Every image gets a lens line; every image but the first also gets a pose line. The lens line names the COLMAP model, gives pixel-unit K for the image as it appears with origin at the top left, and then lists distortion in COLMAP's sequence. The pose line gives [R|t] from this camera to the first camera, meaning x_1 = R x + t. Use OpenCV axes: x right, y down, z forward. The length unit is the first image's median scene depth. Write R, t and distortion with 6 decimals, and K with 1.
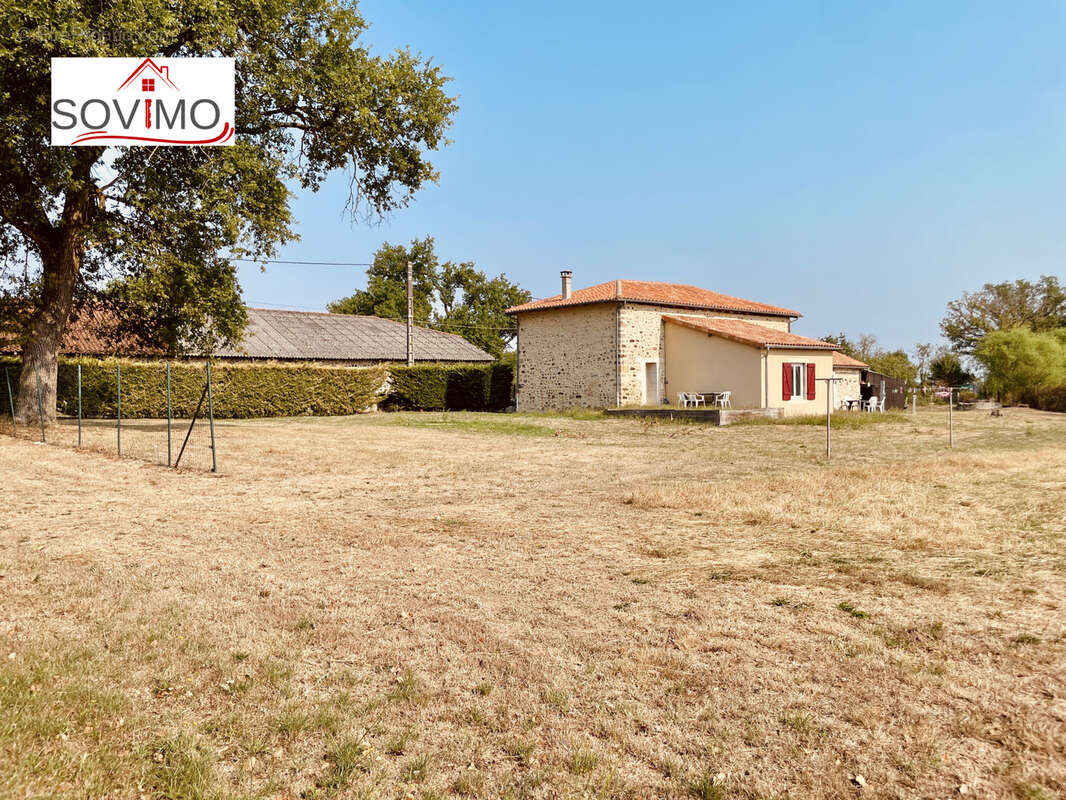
lens RADIAL K [[823.3, 0, 533.0], [0, 823.3, 400.0], [0, 0, 1]] dist [0.093612, -0.141711]
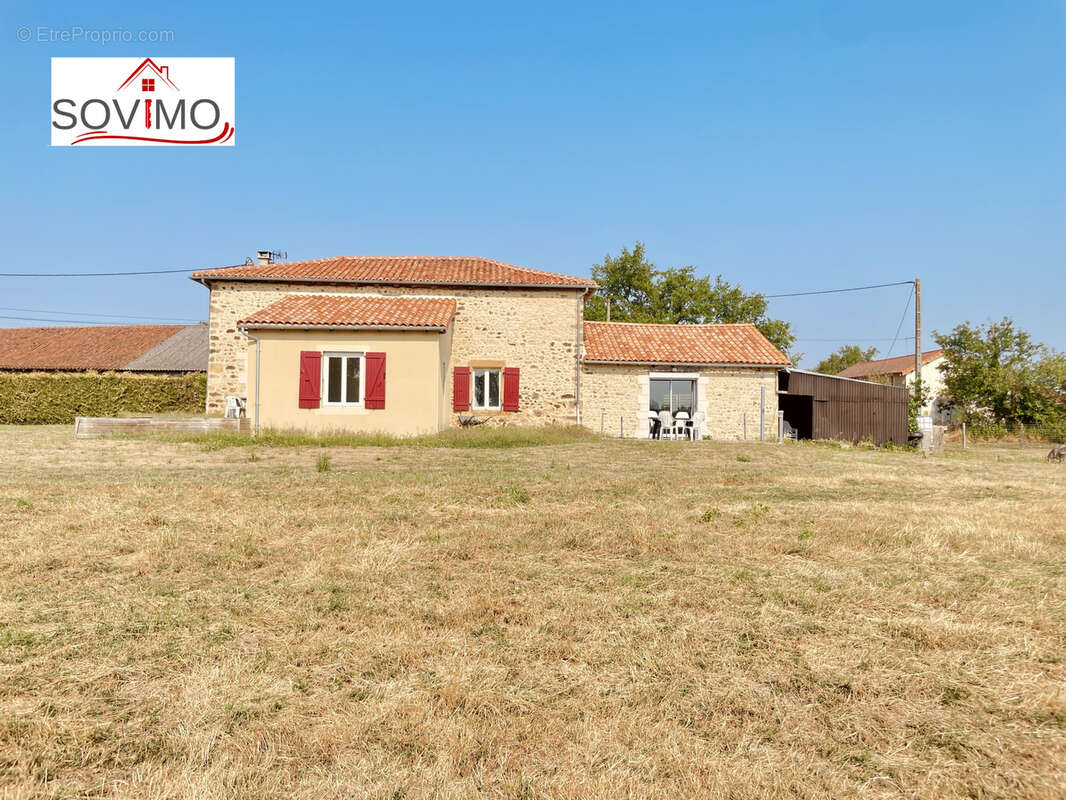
lens RADIAL K [[823.3, 0, 533.0], [0, 823.3, 400.0], [0, 0, 1]] dist [0.093612, -0.141711]
pose [[0.814216, -0.001924, -0.580559, 0.798210], [-0.020274, 0.999290, -0.031745, 0.010316], [0.580208, 0.037618, 0.813599, 0.547108]]
